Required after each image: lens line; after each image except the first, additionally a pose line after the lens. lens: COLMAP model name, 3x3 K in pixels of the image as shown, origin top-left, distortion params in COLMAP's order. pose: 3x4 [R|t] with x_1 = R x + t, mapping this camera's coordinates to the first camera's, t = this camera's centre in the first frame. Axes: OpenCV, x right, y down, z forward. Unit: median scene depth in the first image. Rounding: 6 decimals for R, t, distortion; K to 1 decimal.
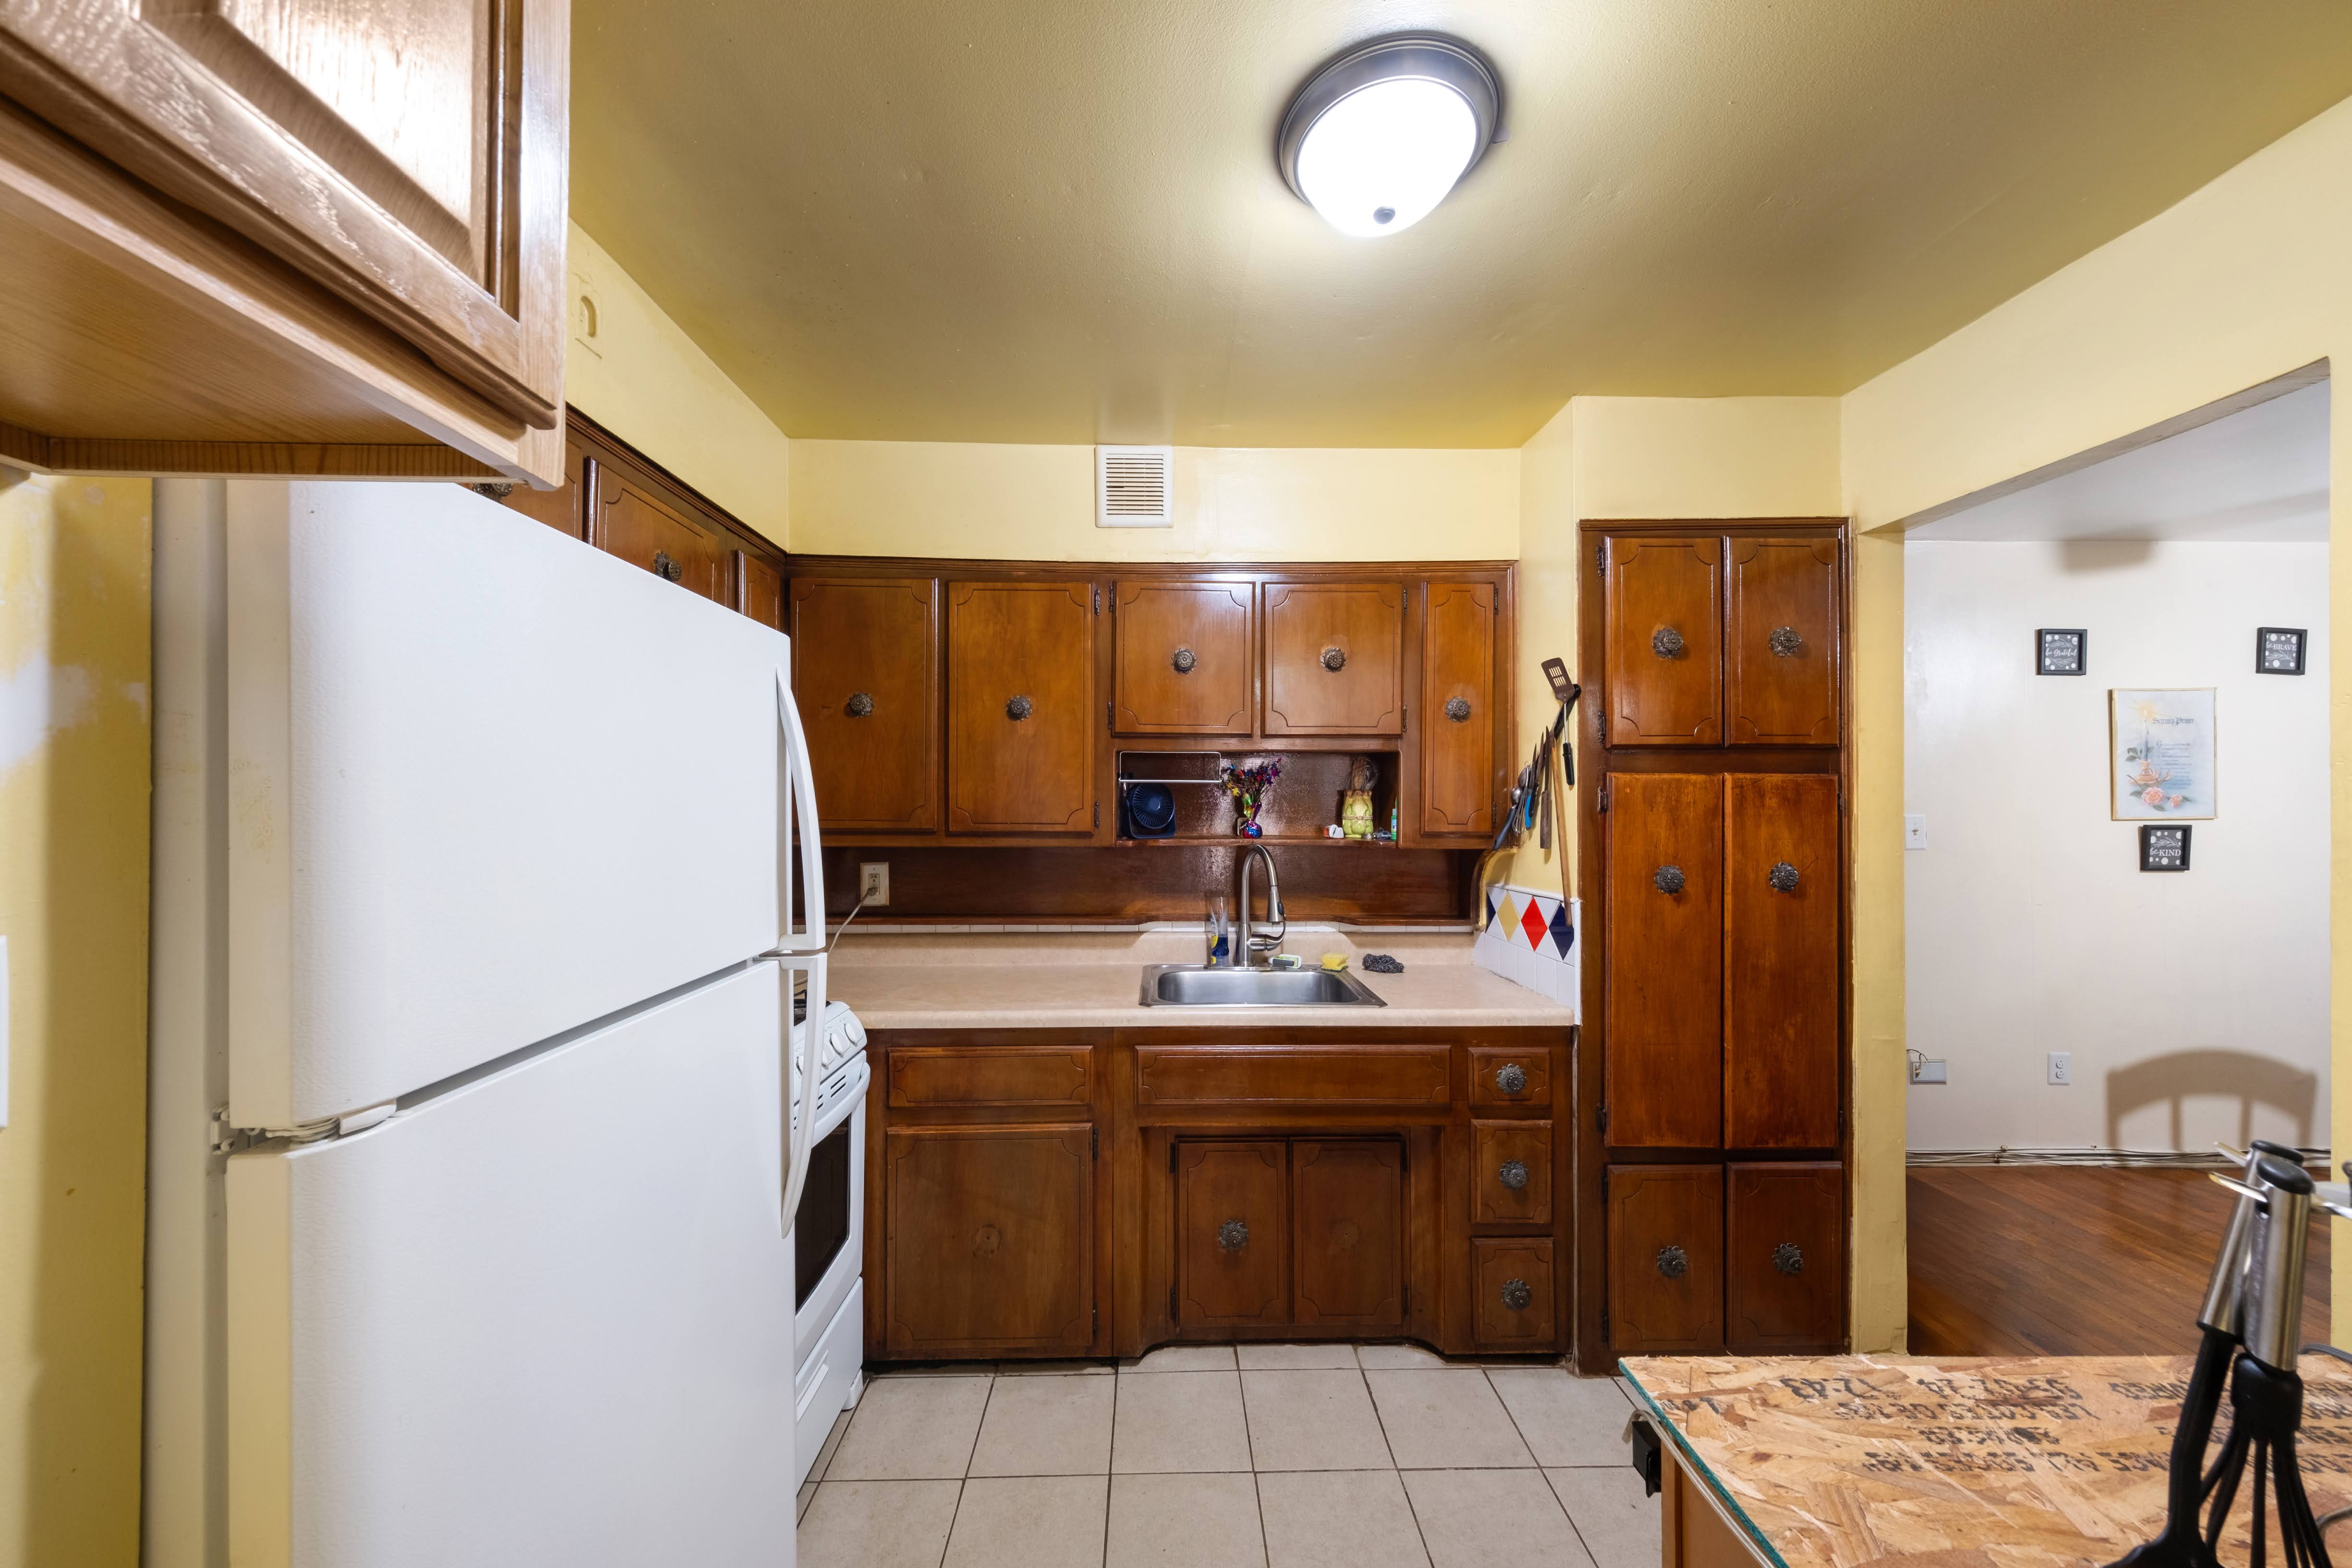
lens RADIAL K [[803.6, 0, 1175.3], [0, 803.6, 789.6], [0, 0, 1]] dist [0.005914, -0.000171]
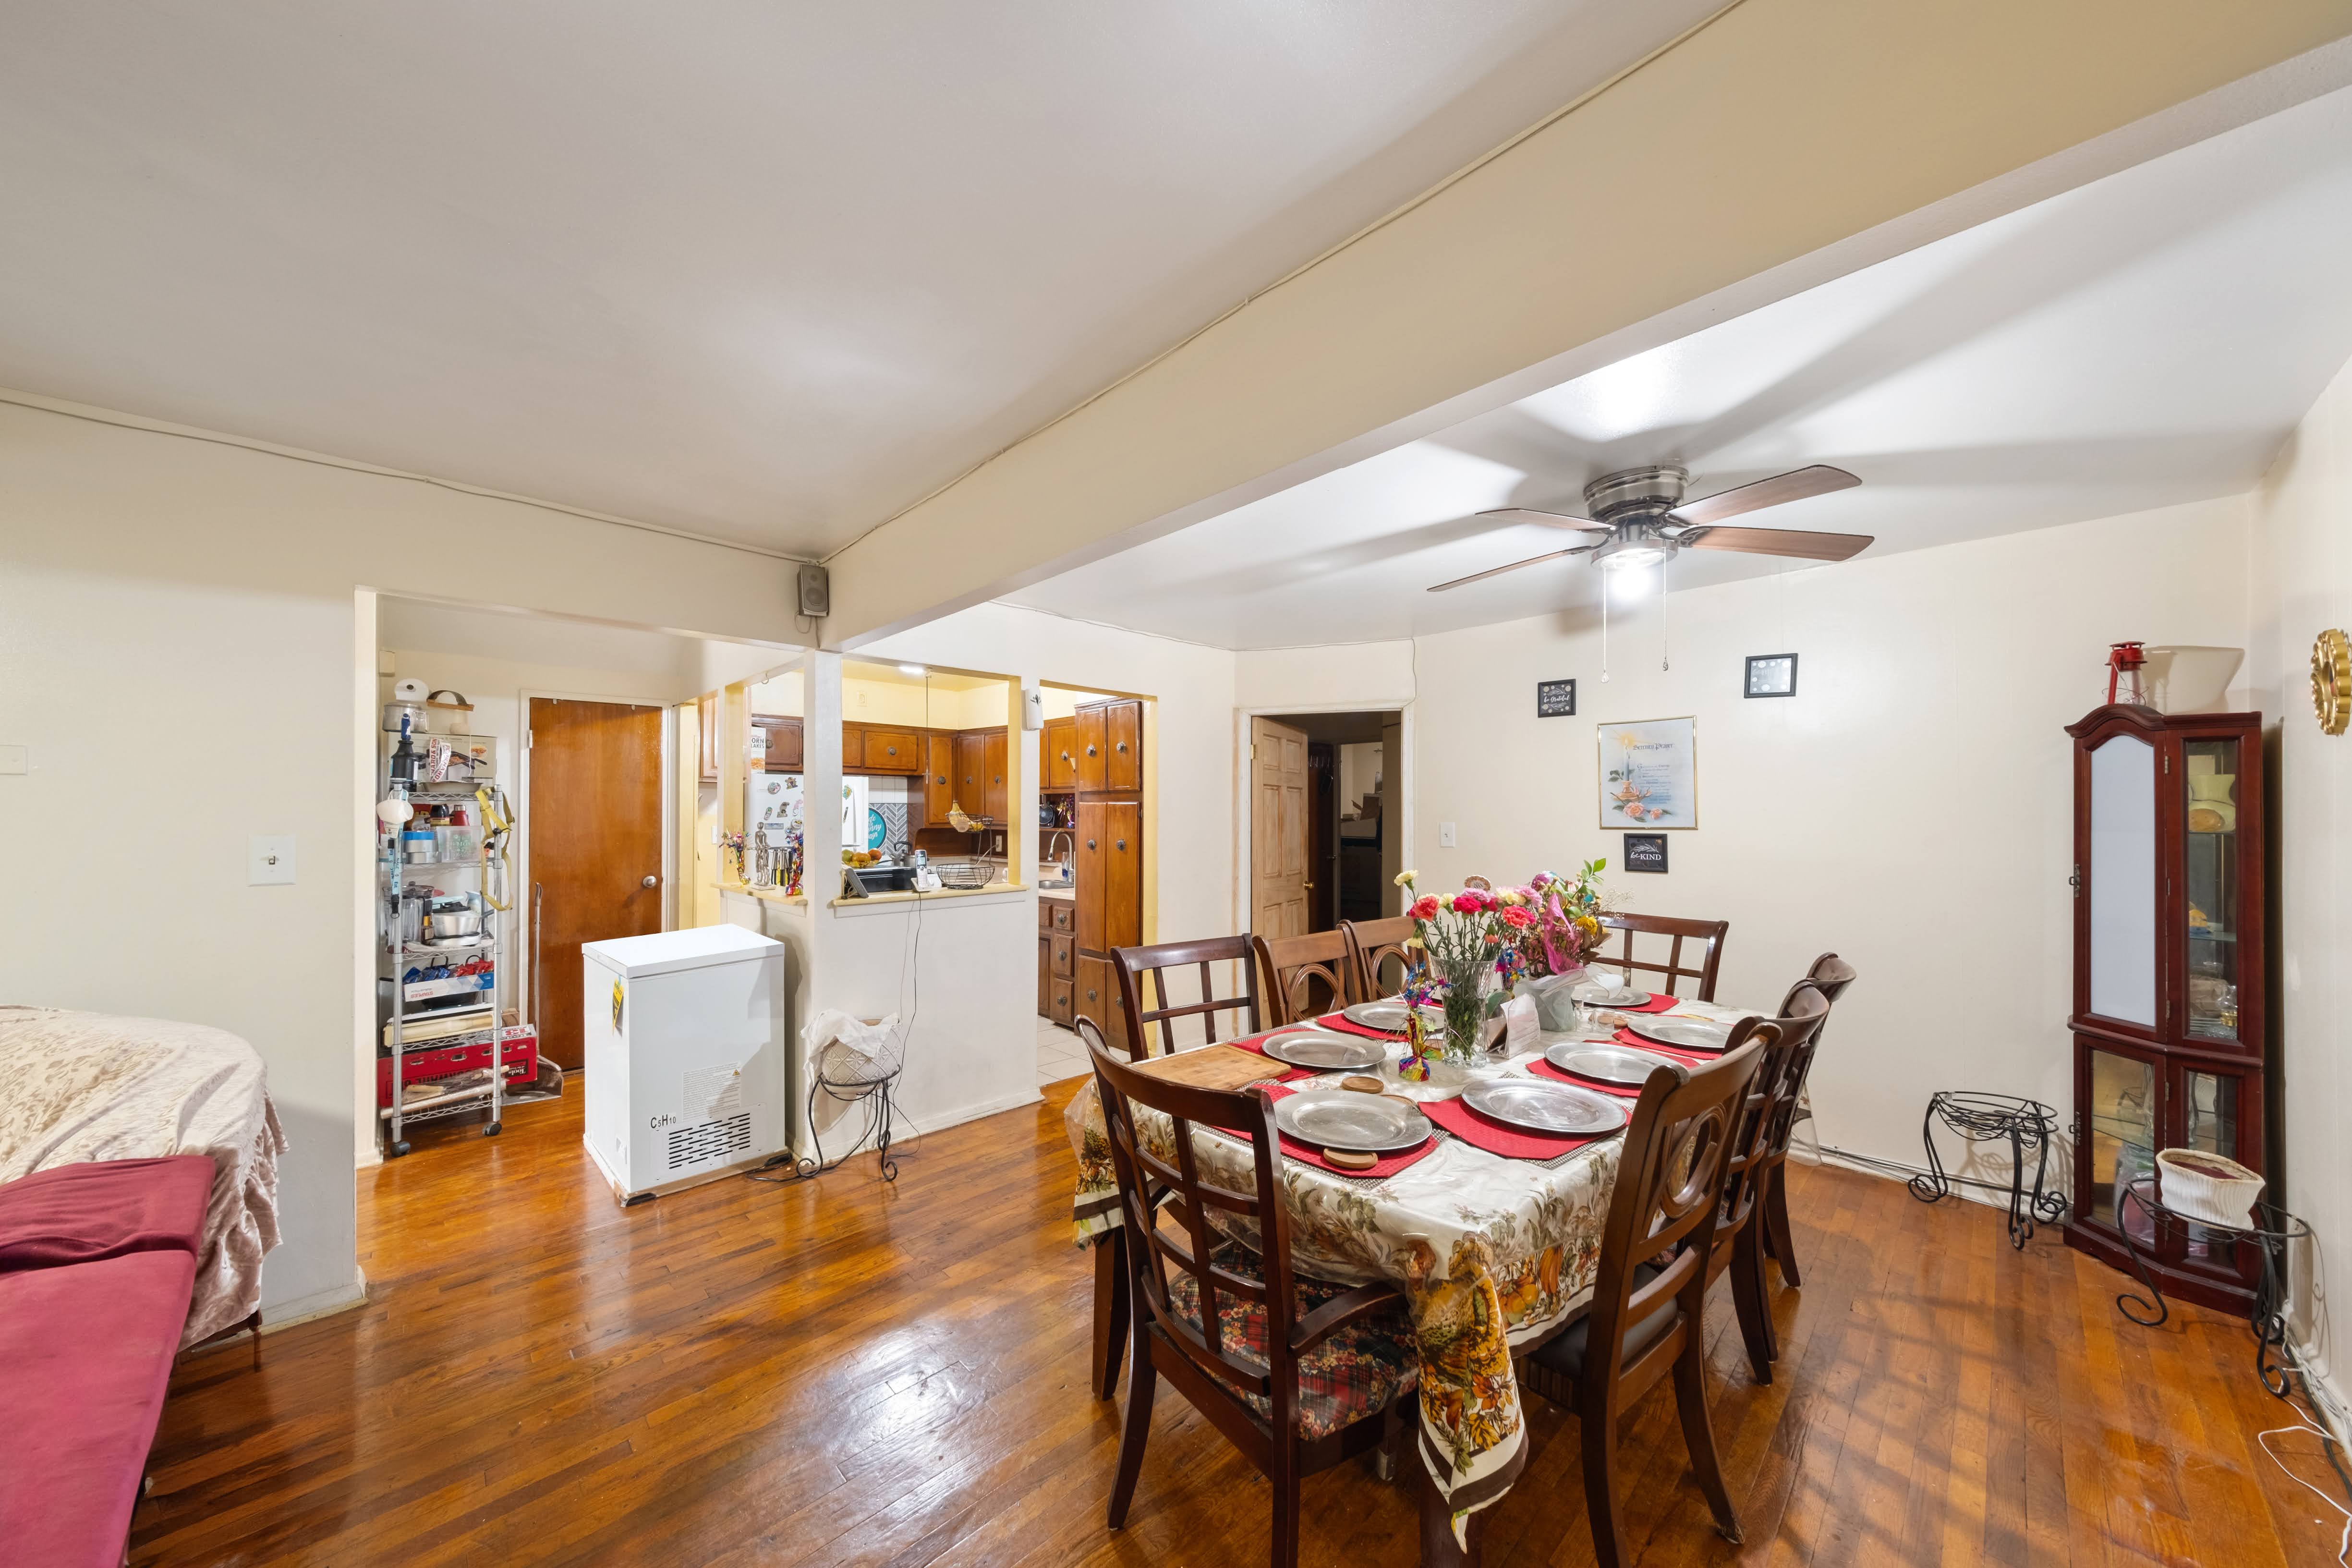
lens RADIAL K [[803.6, 0, 1189.2], [0, 803.6, 797.6], [0, 0, 1]] dist [0.005914, -0.000171]
pose [[0.687251, -0.012527, -0.726312, 1.626365], [0.009572, 0.999921, -0.008188, -0.006368], [0.726357, -0.001325, 0.687316, -0.314594]]
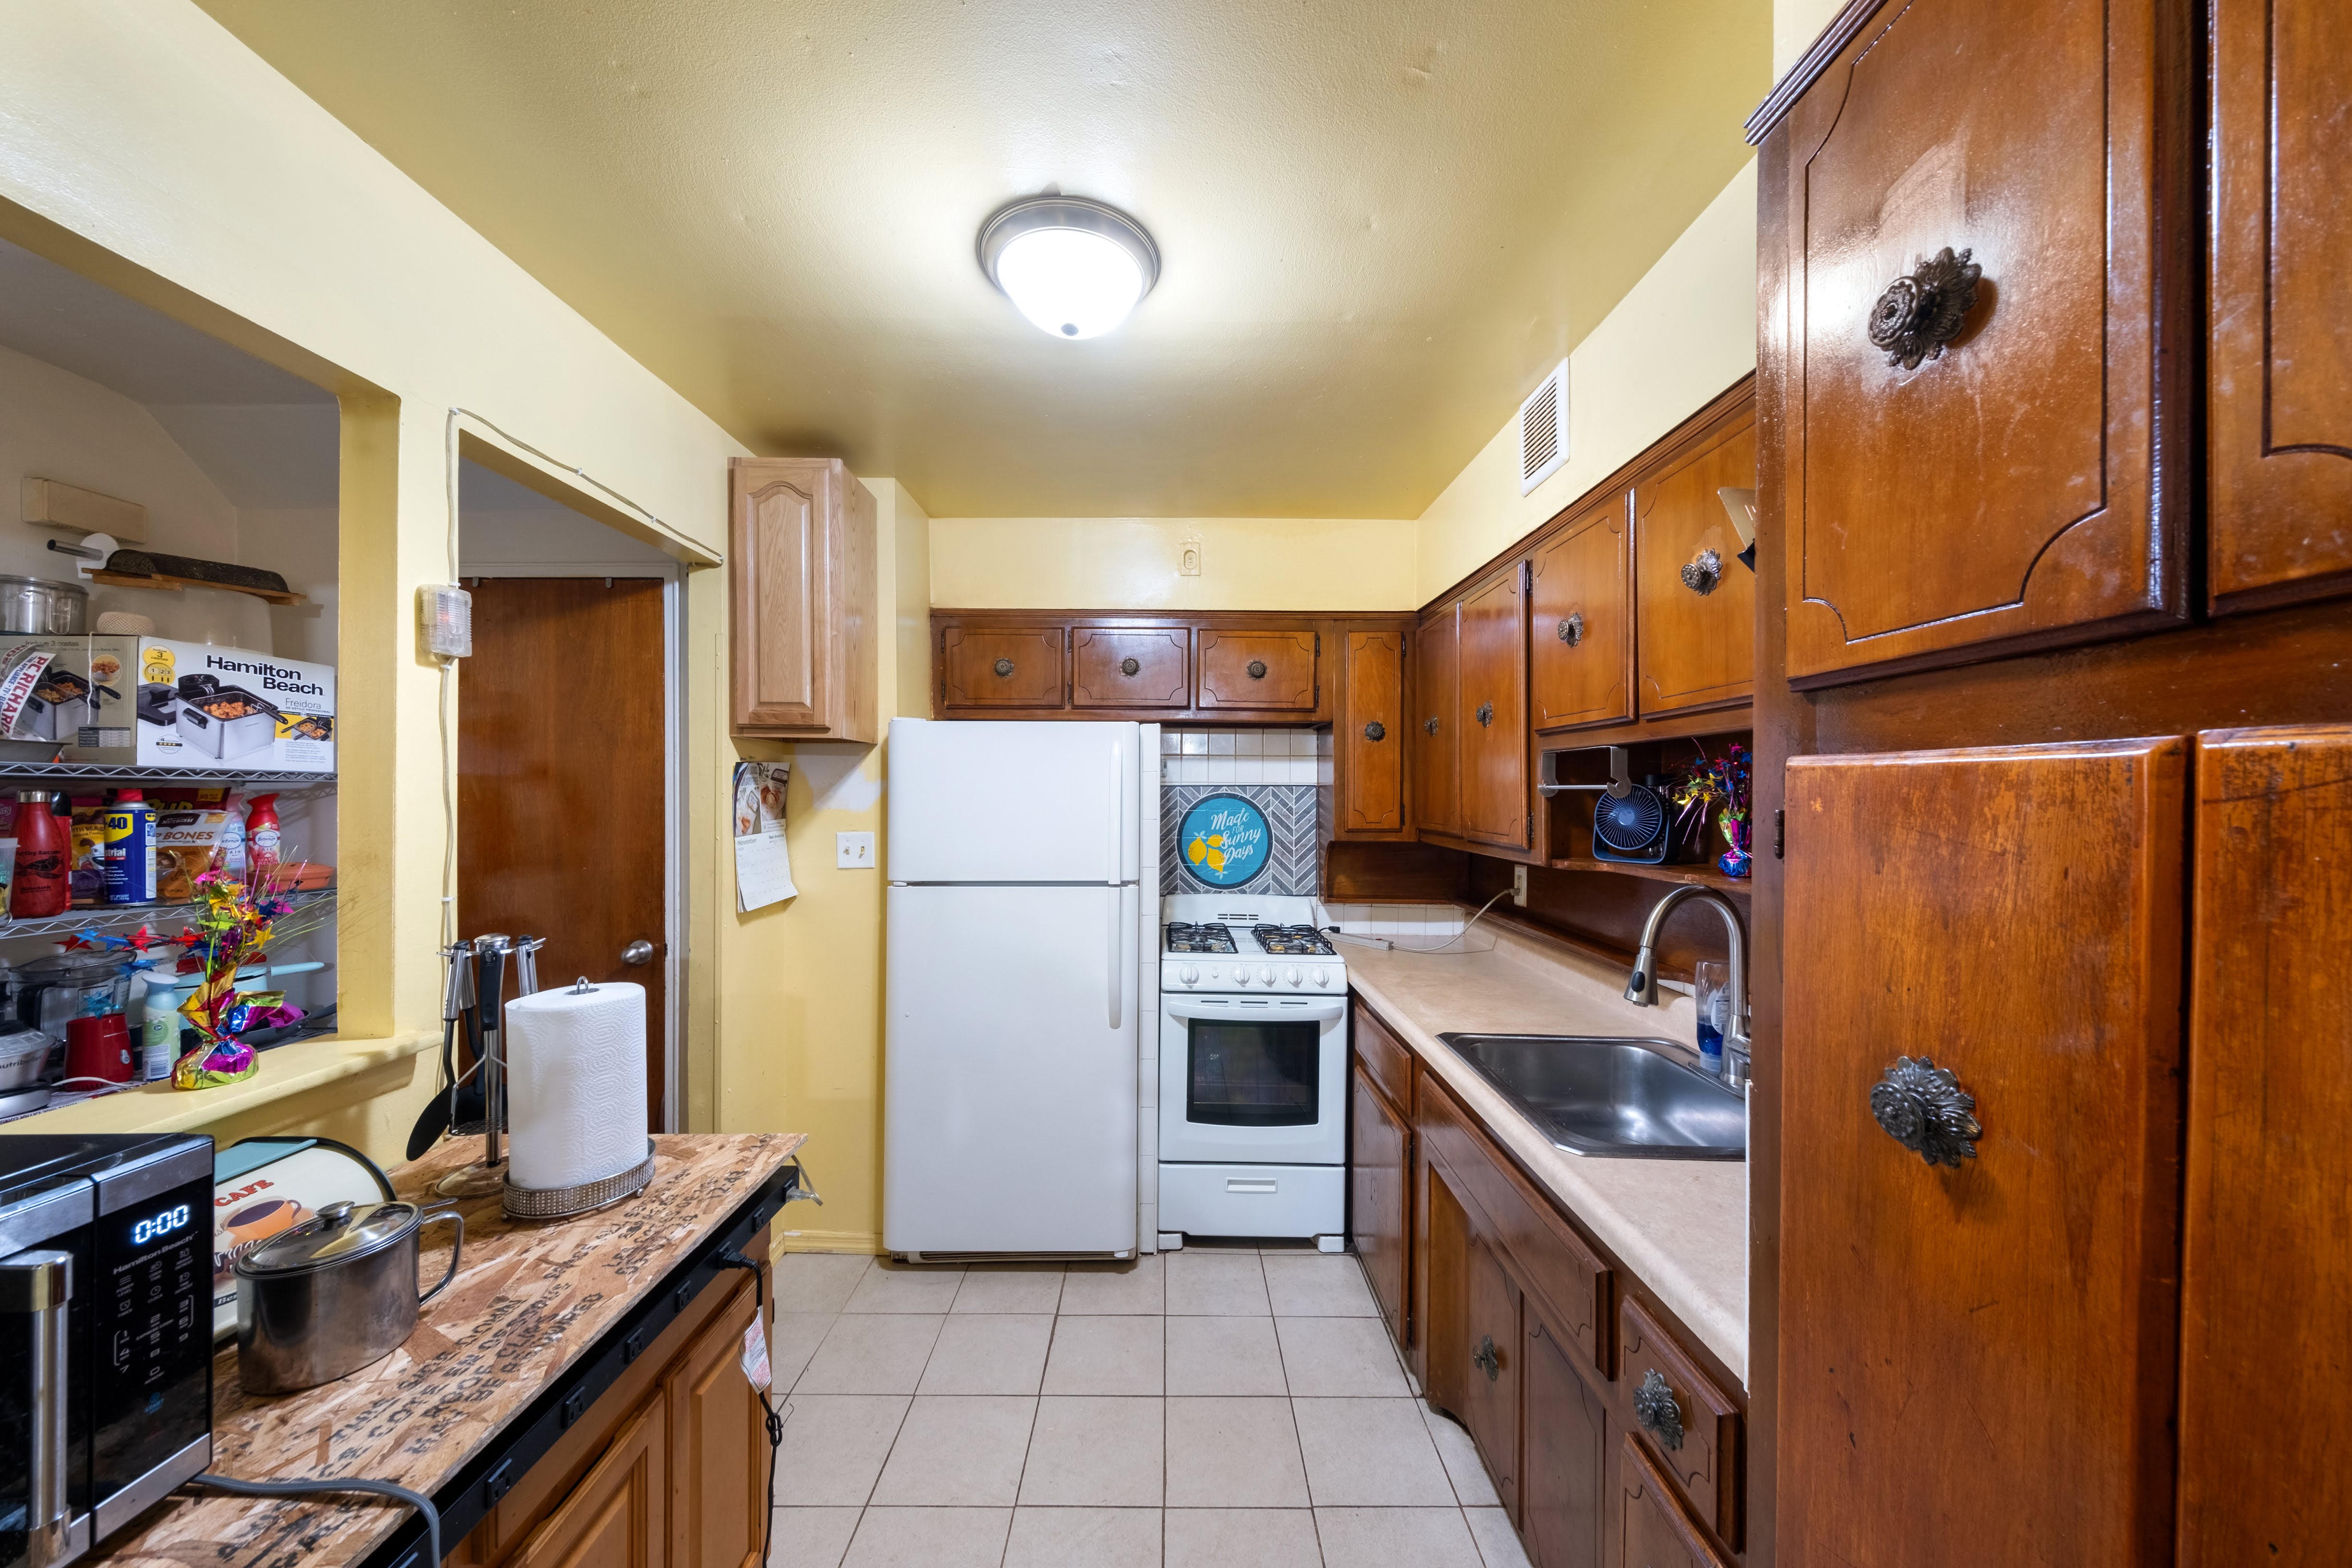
lens RADIAL K [[803.6, 0, 1171.3], [0, 803.6, 798.8], [0, 0, 1]] dist [0.005914, -0.000171]
pose [[-0.013727, 0.001726, -0.999904, 0.557491], [0.009554, 0.999953, 0.001595, -0.003146], [0.999860, -0.009531, -0.013742, 0.445041]]
